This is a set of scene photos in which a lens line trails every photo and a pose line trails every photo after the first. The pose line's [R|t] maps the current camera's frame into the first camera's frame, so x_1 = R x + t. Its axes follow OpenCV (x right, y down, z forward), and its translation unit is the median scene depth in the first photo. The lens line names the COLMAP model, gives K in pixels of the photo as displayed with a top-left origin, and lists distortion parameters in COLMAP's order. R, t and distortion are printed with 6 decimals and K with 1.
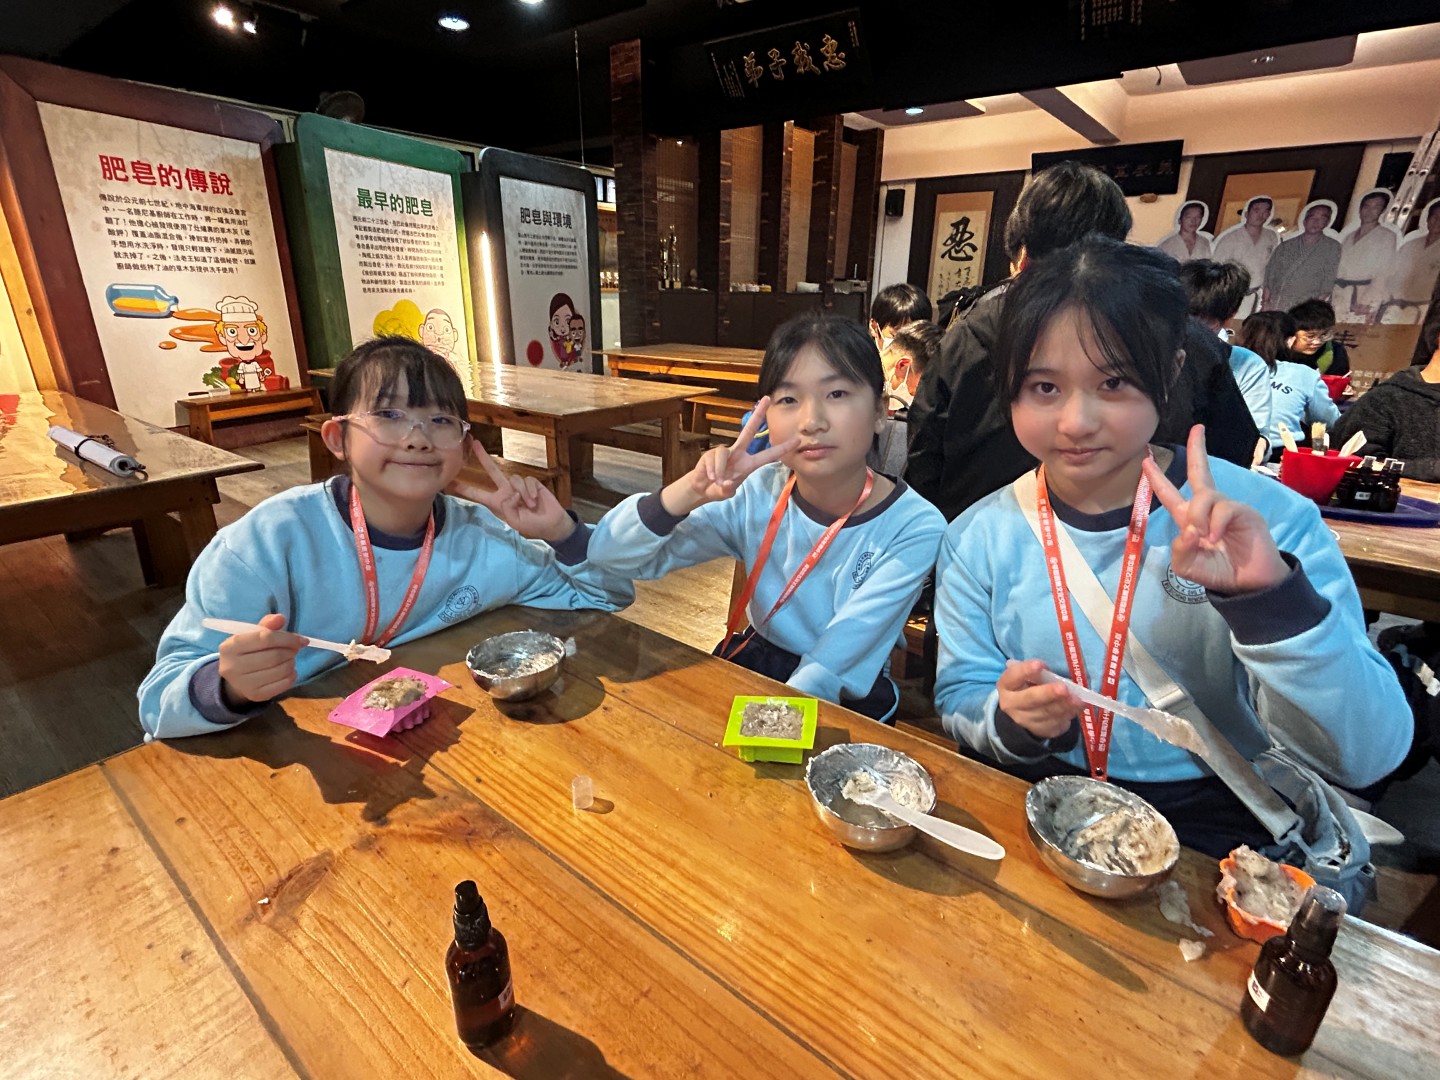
lens RADIAL K [[707.6, 0, 720.0], [0, 707.6, 540.0], [0, 0, 1]] dist [-0.001221, 0.011831]
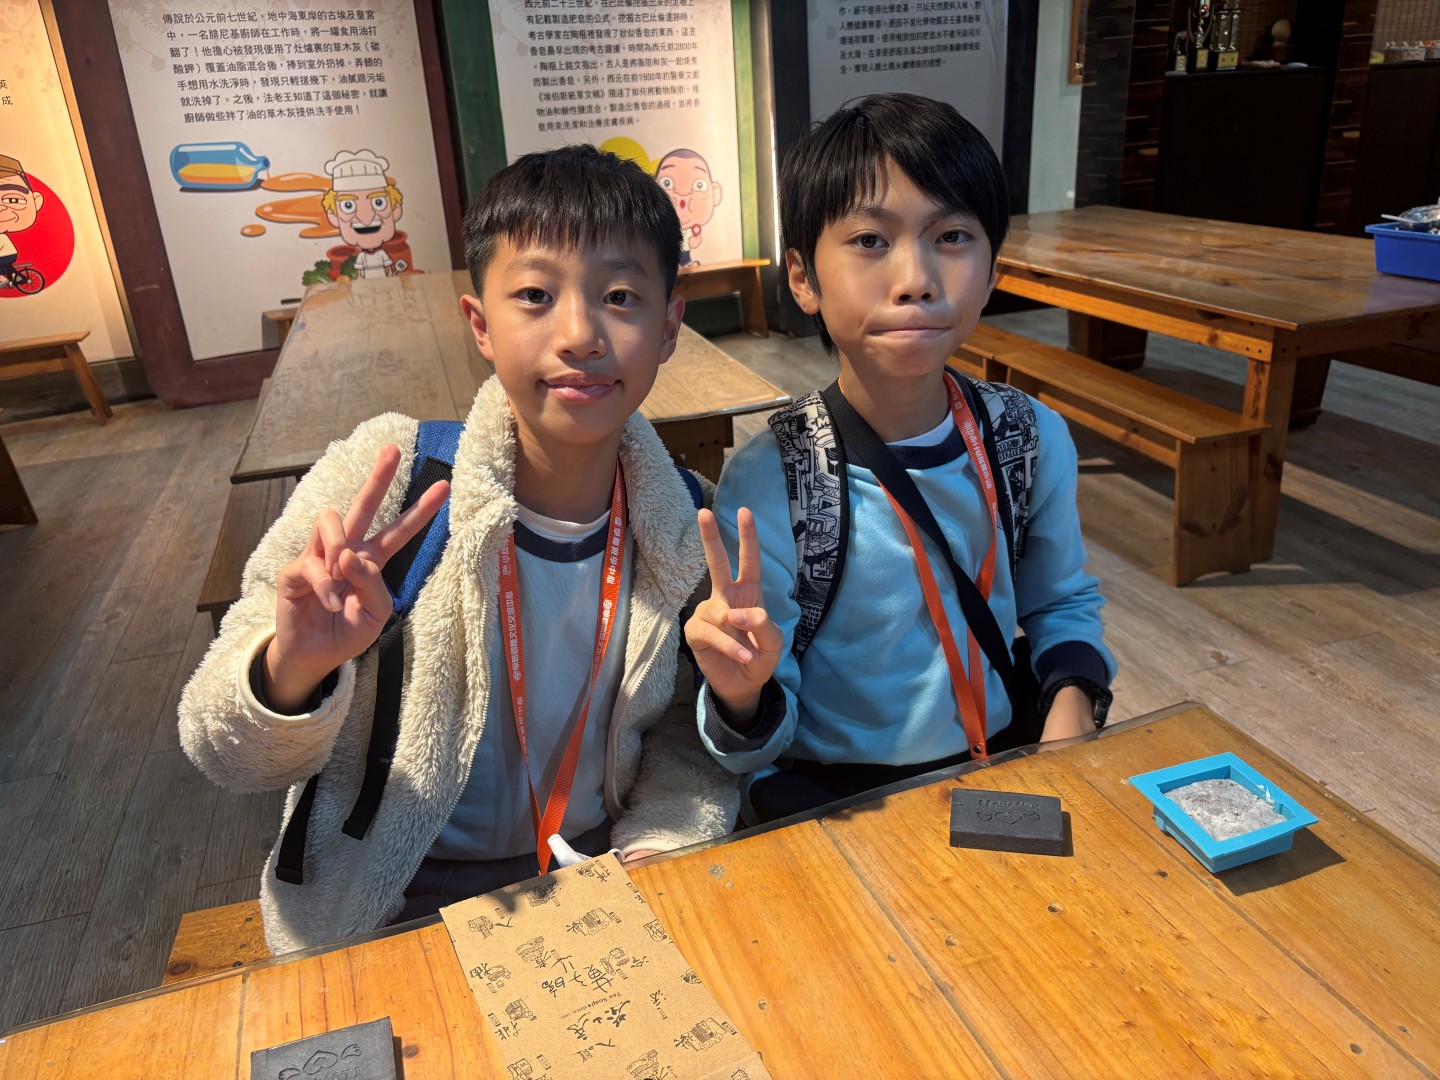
lens RADIAL K [[1129.3, 0, 720.0], [0, 1129.3, 540.0], [0, 0, 1]] dist [0.058955, -0.053965]
pose [[0.821415, 0.156256, -0.548508, 0.193484], [-0.126312, 0.987695, 0.092212, -0.116345], [0.556168, -0.006461, 0.831045, 0.285338]]
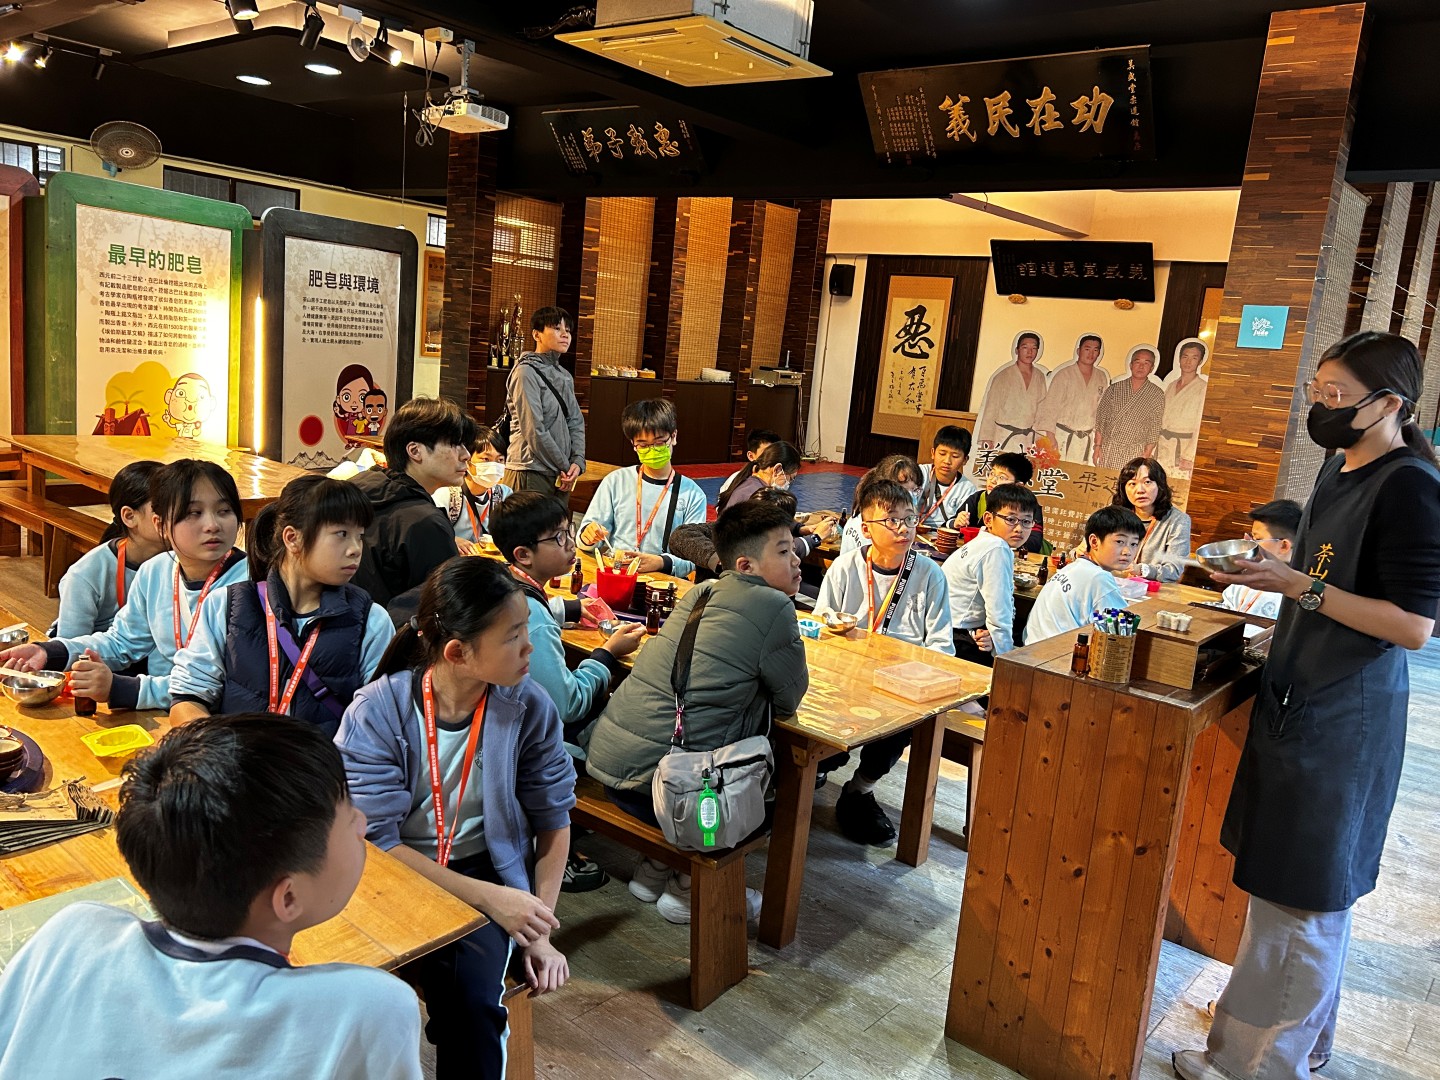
lens RADIAL K [[1087.5, 0, 699.5], [0, 1087.5, 539.0], [0, 0, 1]] dist [0.059469, -0.040559]
pose [[0.996085, 0.084041, -0.027419, 0.302599], [-0.087432, 0.982374, -0.165218, 0.045483], [0.013051, 0.166968, 0.985876, -0.317633]]
